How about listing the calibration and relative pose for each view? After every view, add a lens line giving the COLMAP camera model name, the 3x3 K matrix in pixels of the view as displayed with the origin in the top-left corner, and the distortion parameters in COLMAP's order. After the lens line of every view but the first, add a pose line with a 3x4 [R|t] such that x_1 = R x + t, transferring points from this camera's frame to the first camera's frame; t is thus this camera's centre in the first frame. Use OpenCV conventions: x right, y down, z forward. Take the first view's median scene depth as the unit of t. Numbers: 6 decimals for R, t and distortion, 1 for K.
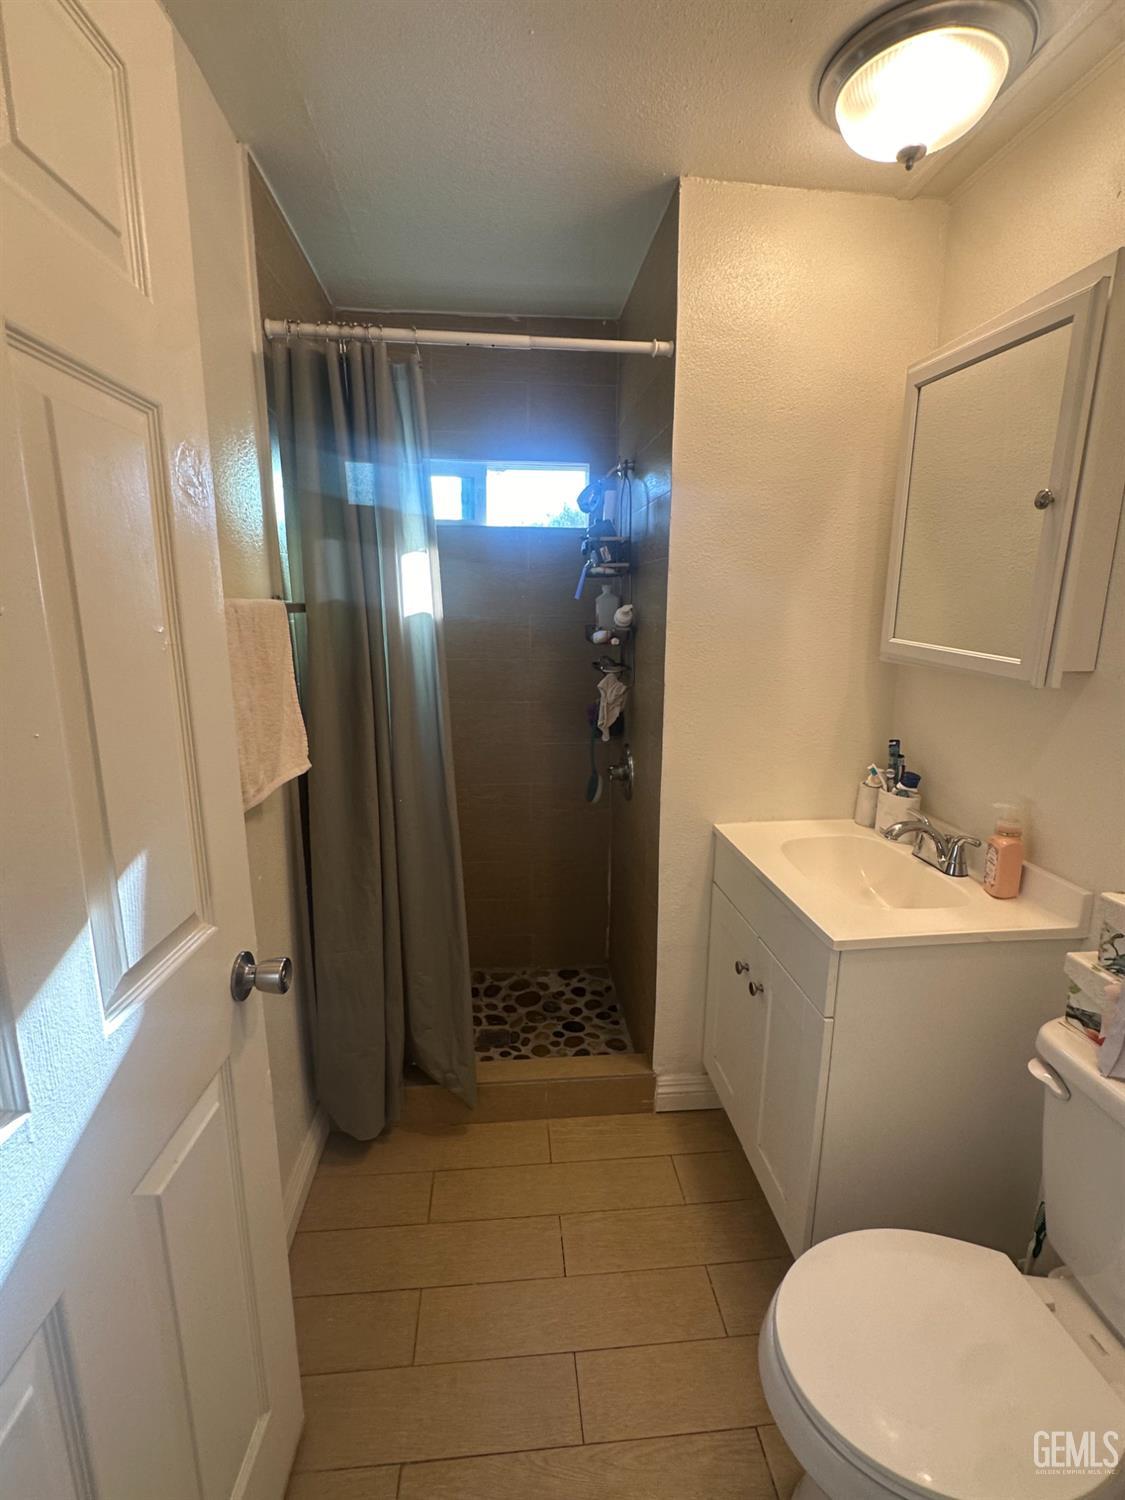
lens RADIAL K [[682.2, 0, 562.5], [0, 682.2, 750.0], [0, 0, 1]] dist [0.000107, -0.000149]
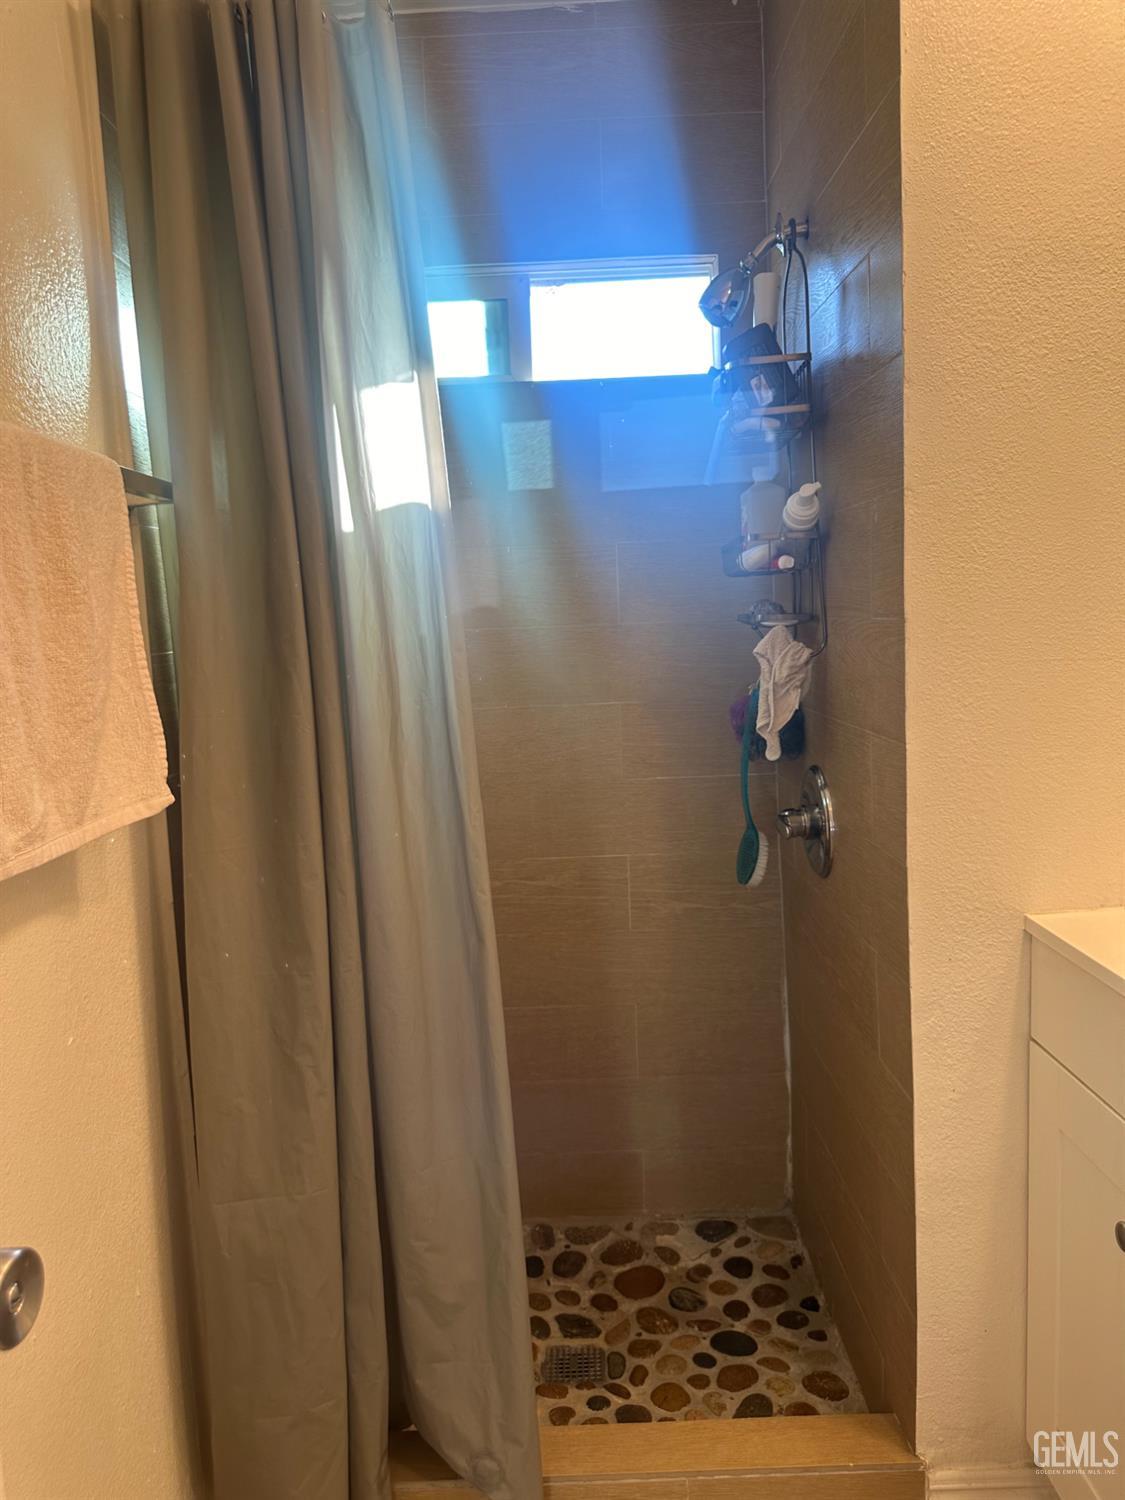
lens RADIAL K [[1052.4, 0, 561.0], [0, 1052.4, 745.6], [0, 0, 1]] dist [0.042032, -0.058477]
pose [[0.994307, -0.039228, -0.099074, -0.016569], [0.030150, 0.995347, -0.091519, 0.042997], [0.102203, 0.088010, 0.990863, 0.200782]]
